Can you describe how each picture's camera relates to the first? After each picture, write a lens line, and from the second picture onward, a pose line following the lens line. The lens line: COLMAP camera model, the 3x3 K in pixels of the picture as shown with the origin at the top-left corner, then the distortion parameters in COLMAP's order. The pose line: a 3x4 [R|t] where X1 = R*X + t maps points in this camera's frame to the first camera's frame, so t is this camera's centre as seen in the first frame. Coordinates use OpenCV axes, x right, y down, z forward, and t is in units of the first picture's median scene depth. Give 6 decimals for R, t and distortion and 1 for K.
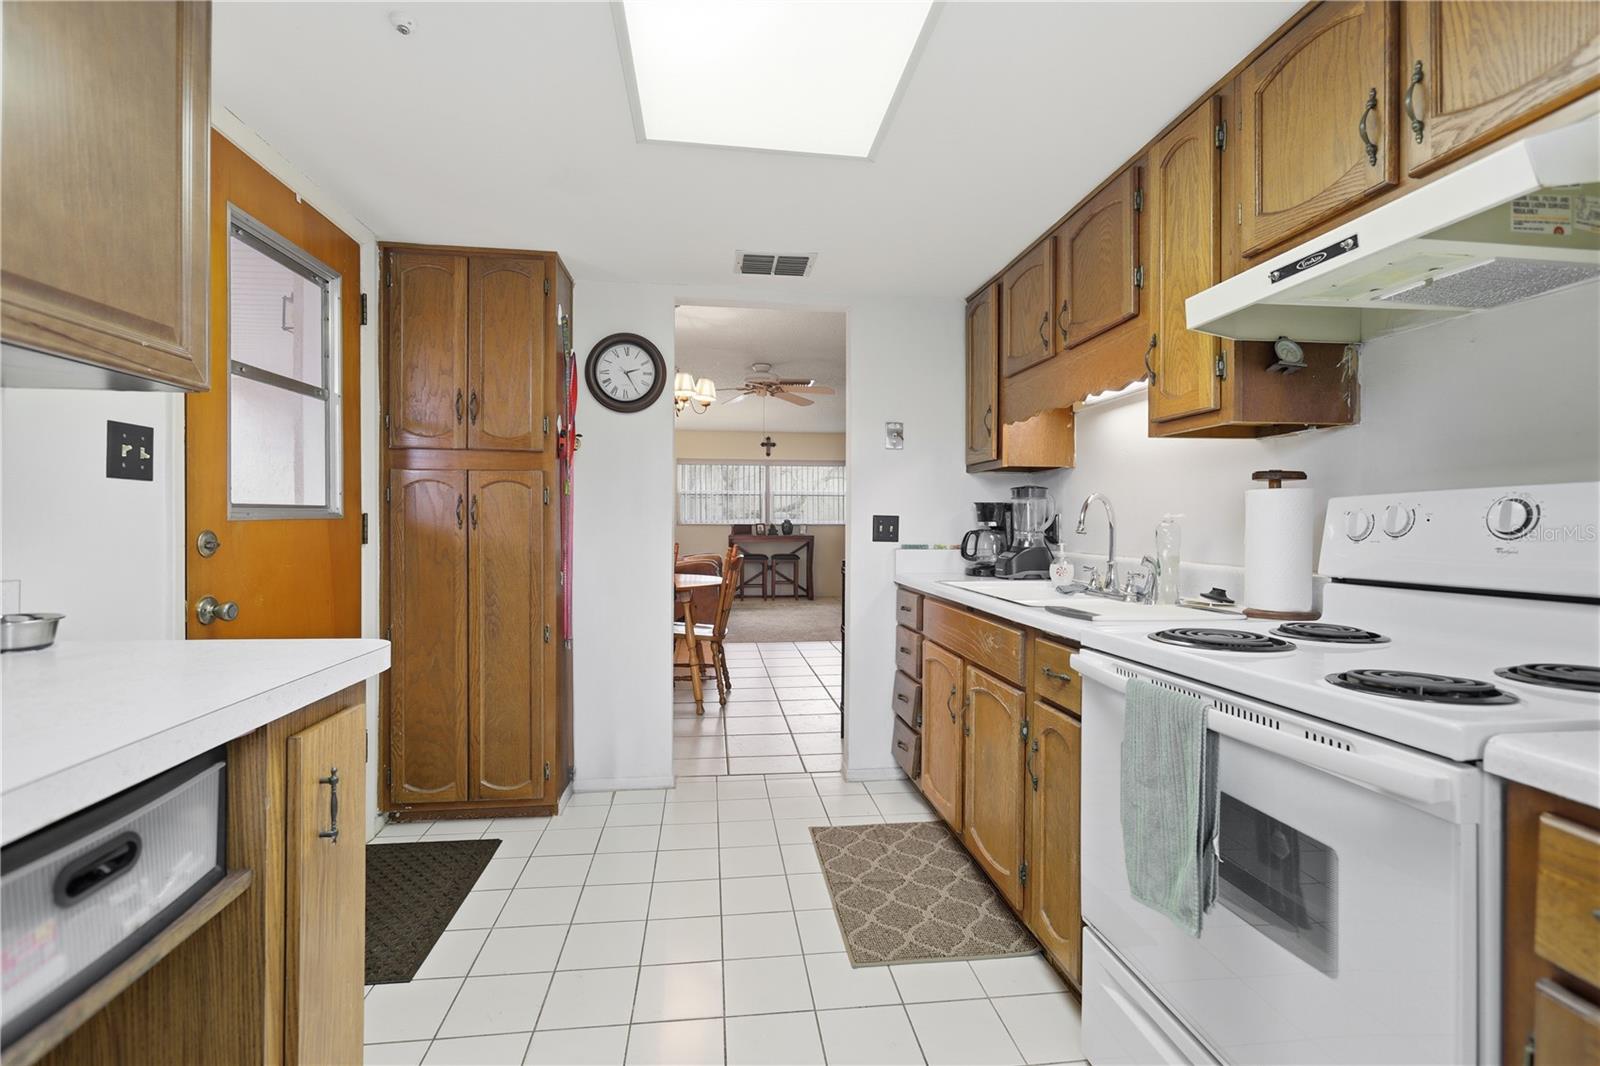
lens RADIAL K [[712.9, 0, 799.5], [0, 712.9, 527.2], [0, 0, 1]] dist [-0.001904, -0.000407]
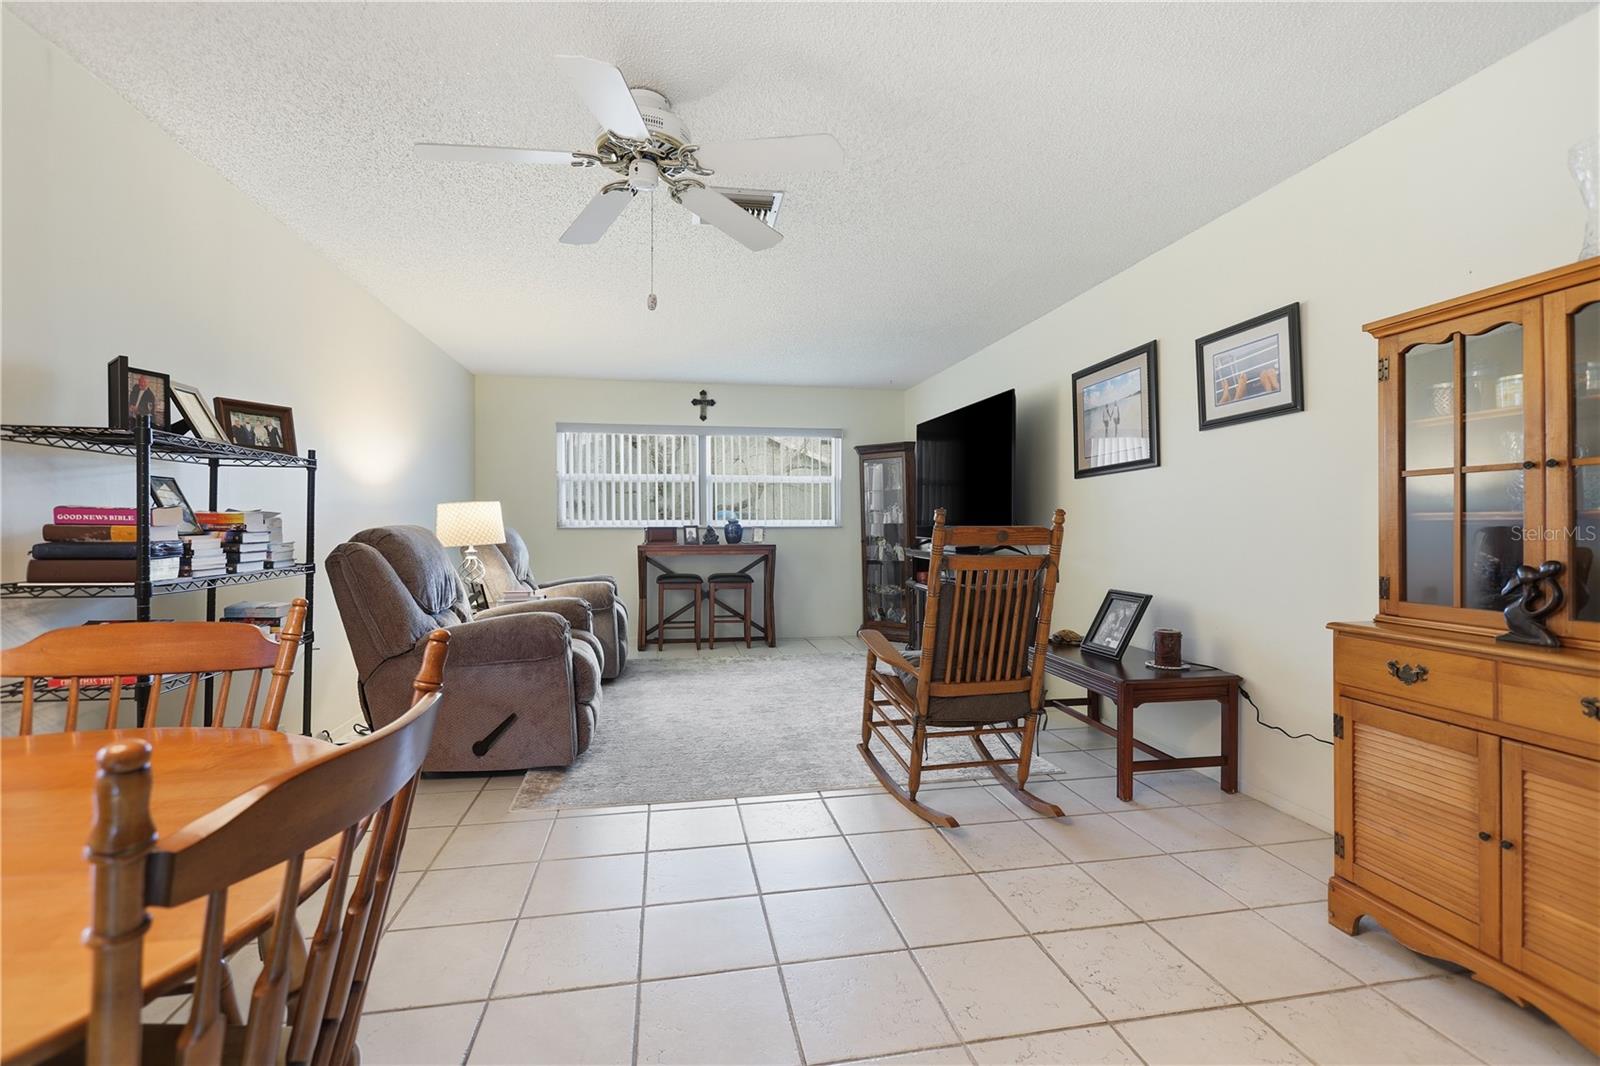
lens RADIAL K [[712.9, 0, 799.6], [0, 712.9, 528.7], [0, 0, 1]] dist [-0.001904, -0.000407]
pose [[0.998032, -0.005053, 0.062499, 0.002096], [0.004992, 0.999987, 0.001123, -0.002932], [-0.062504, -0.000809, 0.998044, 0.360305]]
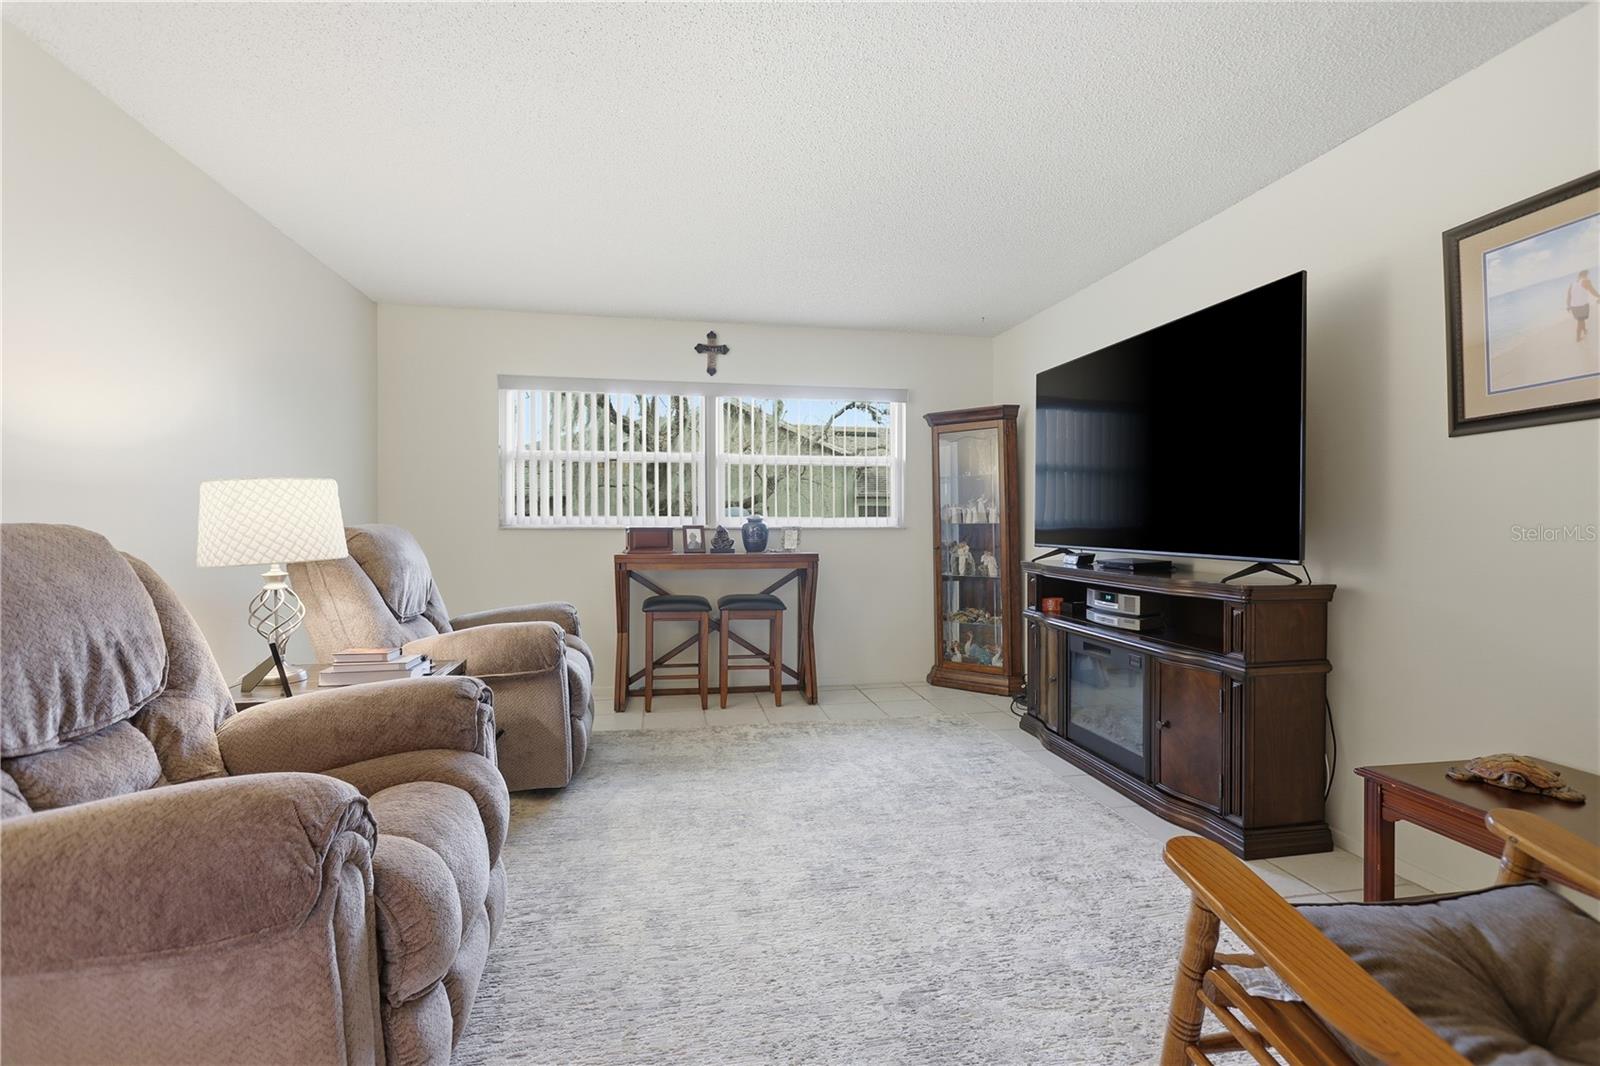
lens RADIAL K [[712.9, 0, 797.0], [0, 712.9, 529.5], [0, 0, 1]] dist [-0.001904, -0.000407]
pose [[0.998244, -0.001725, 0.059211, -0.017321], [0.001589, 0.999996, 0.002337, -0.004017], [-0.059215, -0.002239, 0.998243, 0.558015]]
